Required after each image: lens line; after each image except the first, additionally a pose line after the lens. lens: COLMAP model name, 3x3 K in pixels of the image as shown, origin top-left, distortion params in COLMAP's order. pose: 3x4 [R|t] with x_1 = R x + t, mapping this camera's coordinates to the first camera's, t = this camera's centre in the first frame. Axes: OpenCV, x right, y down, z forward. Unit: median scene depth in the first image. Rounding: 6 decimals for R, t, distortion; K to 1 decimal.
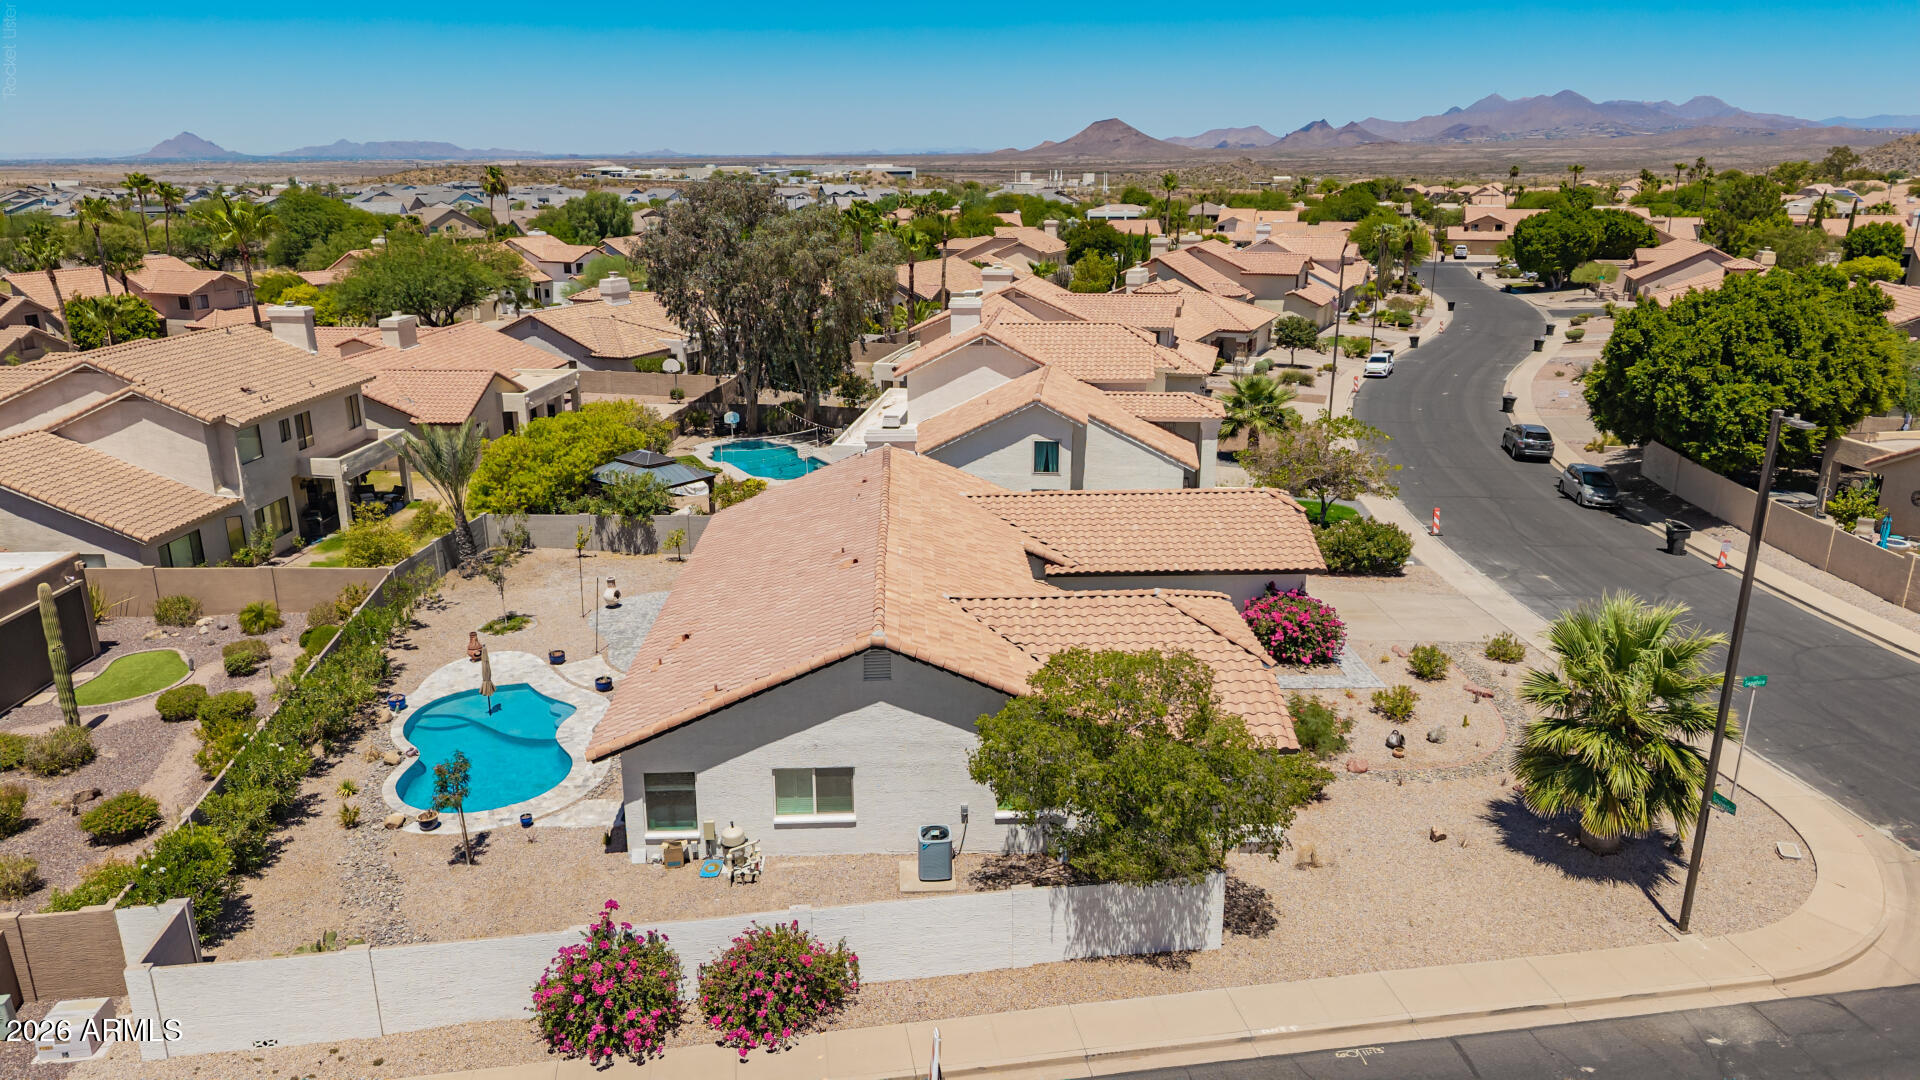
lens RADIAL K [[1281.8, 0, 949.6], [0, 1281.8, 532.4], [0, 0, 1]] dist [0.056904, -0.075862]
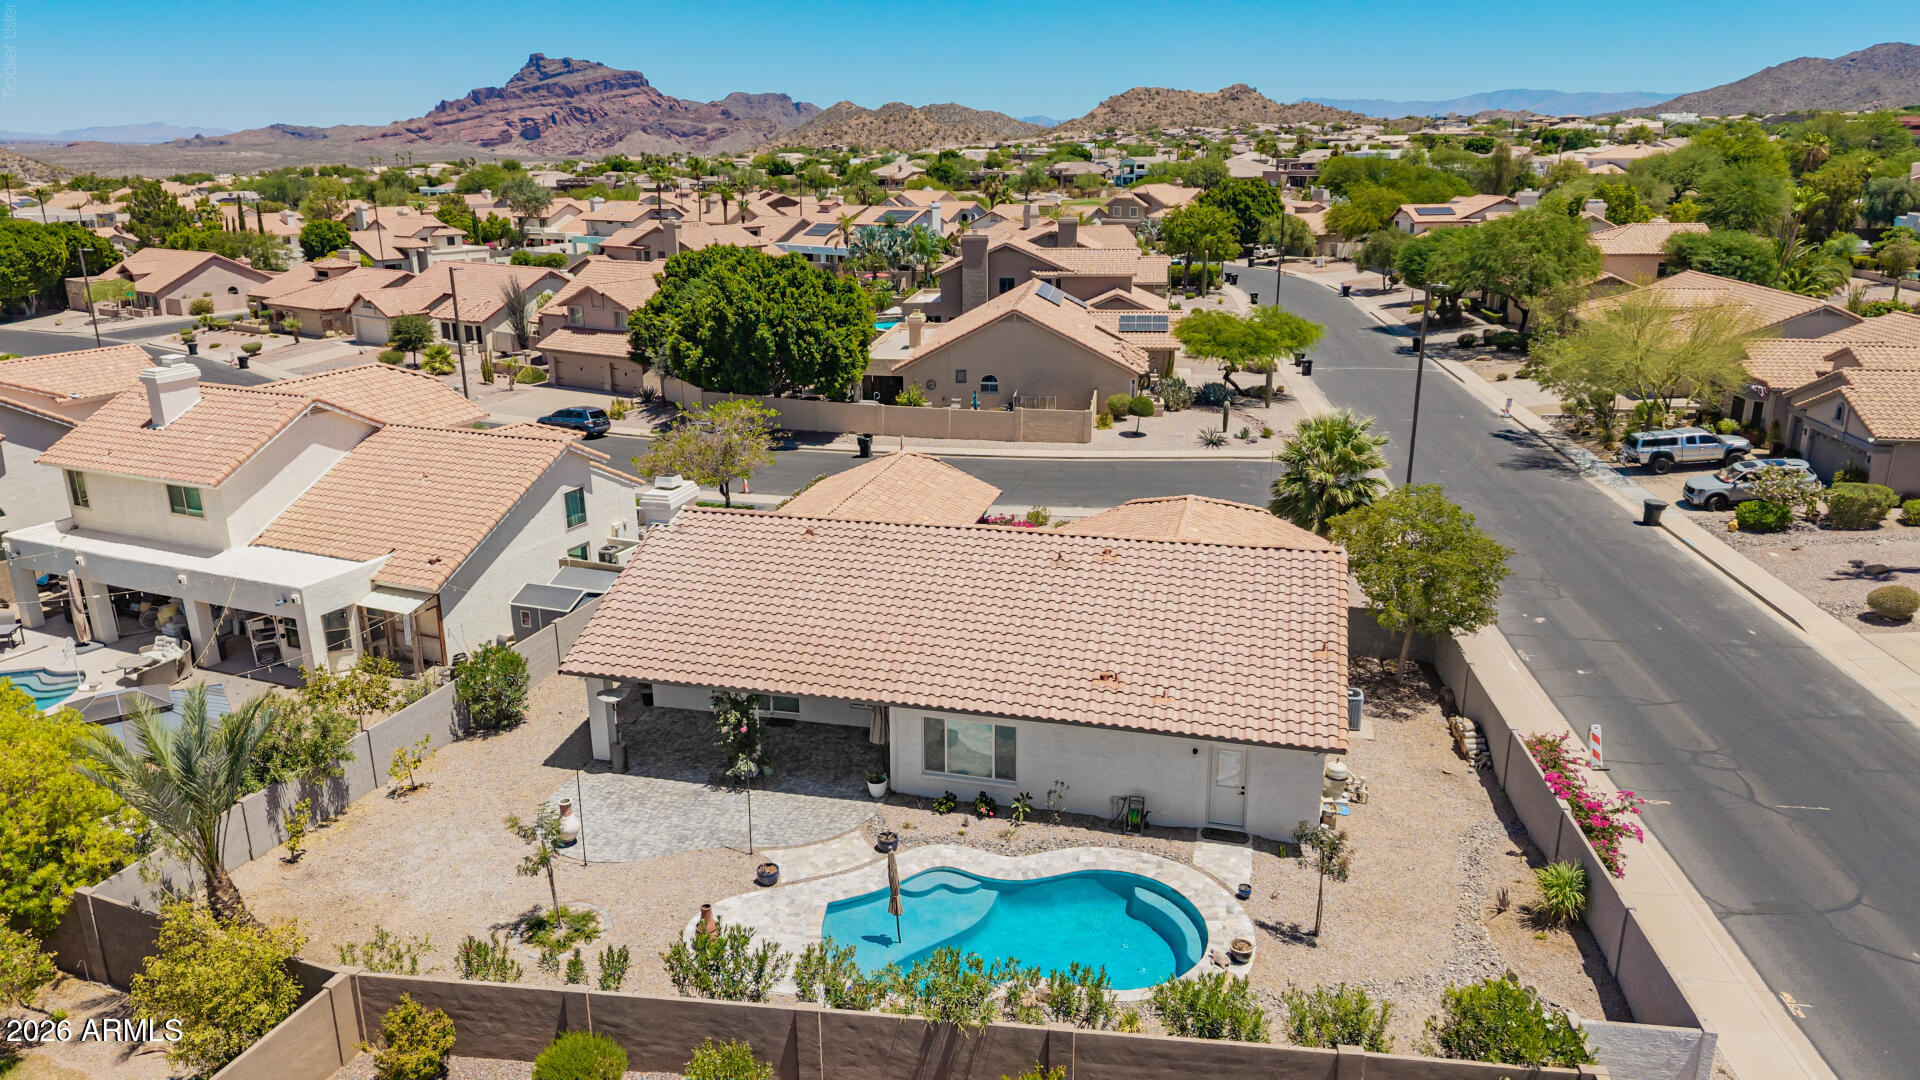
lens RADIAL K [[1281.8, 0, 949.6], [0, 1281.8, 532.4], [0, 0, 1]] dist [0.056904, -0.075862]
pose [[0.277568, -0.271023, 0.921685, -0.832682], [0.276156, 0.941401, 0.193656, -0.178936], [-0.920160, 0.200776, 0.336148, 0.598490]]
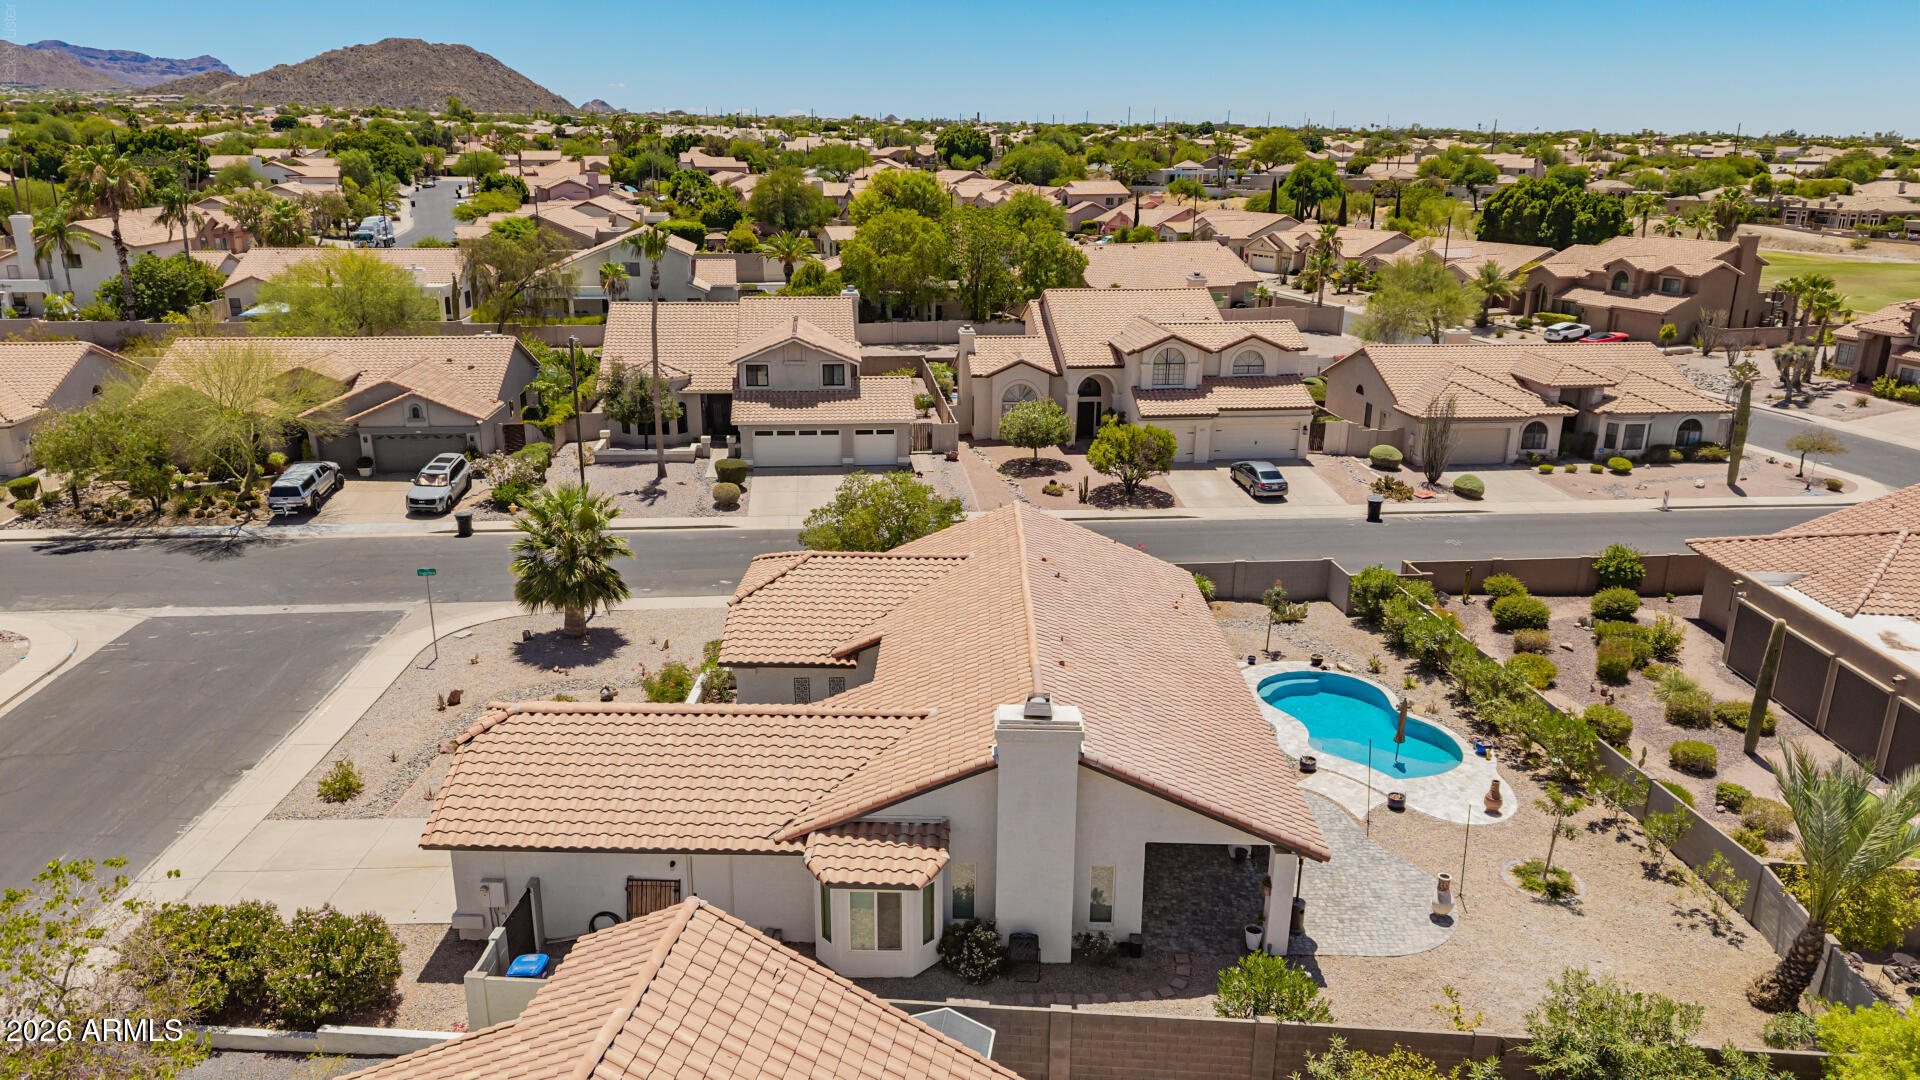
lens RADIAL K [[1281.8, 0, 949.6], [0, 1281.8, 532.4], [0, 0, 1]] dist [0.056904, -0.075862]
pose [[-0.999478, -0.007572, 0.031409, -0.005116], [0.010607, 0.841369, 0.540358, -0.502784], [-0.030518, 0.540409, -0.840849, 1.565276]]
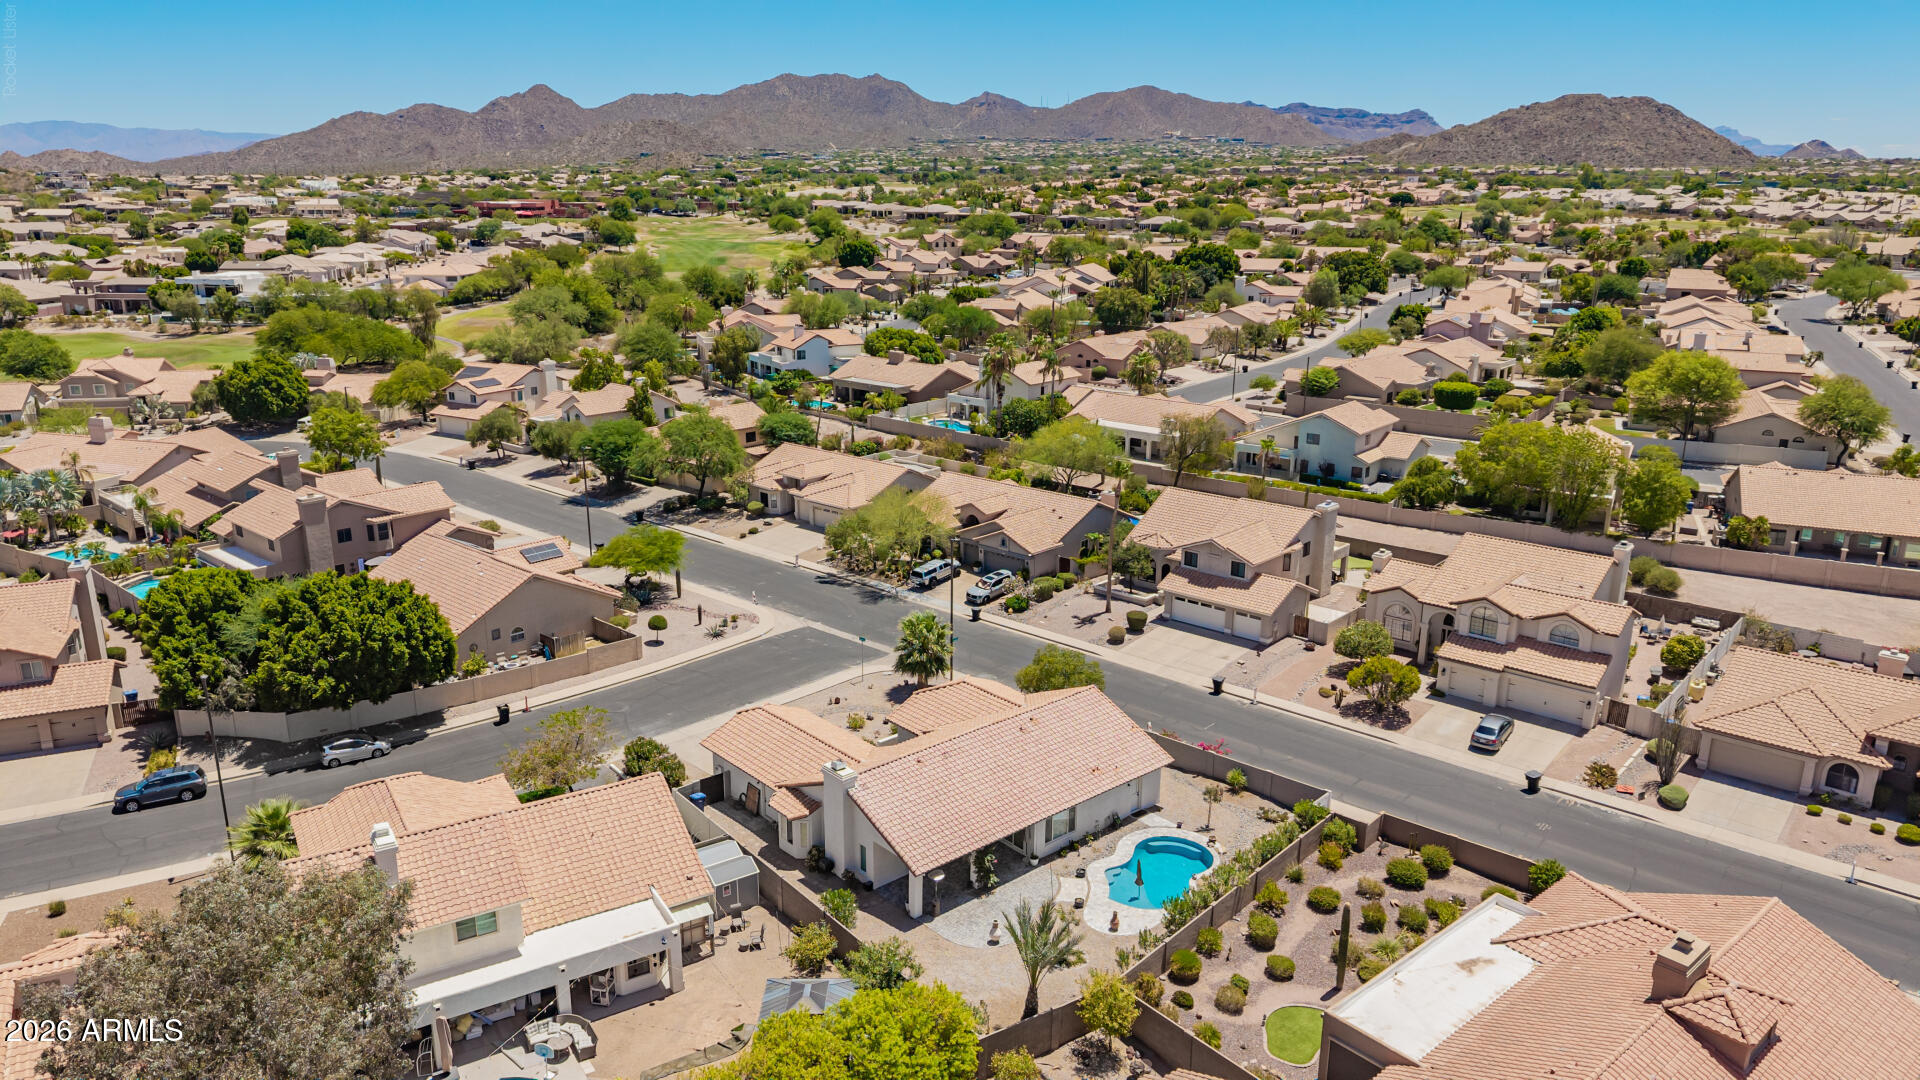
lens RADIAL K [[1281.8, 0, 949.6], [0, 1281.8, 532.4], [0, 0, 1]] dist [0.056904, -0.075862]
pose [[-0.641465, -0.197731, 0.741232, -1.222975], [0.215902, 0.880628, 0.421759, -0.959161], [-0.736145, 0.430577, -0.522202, 1.660370]]
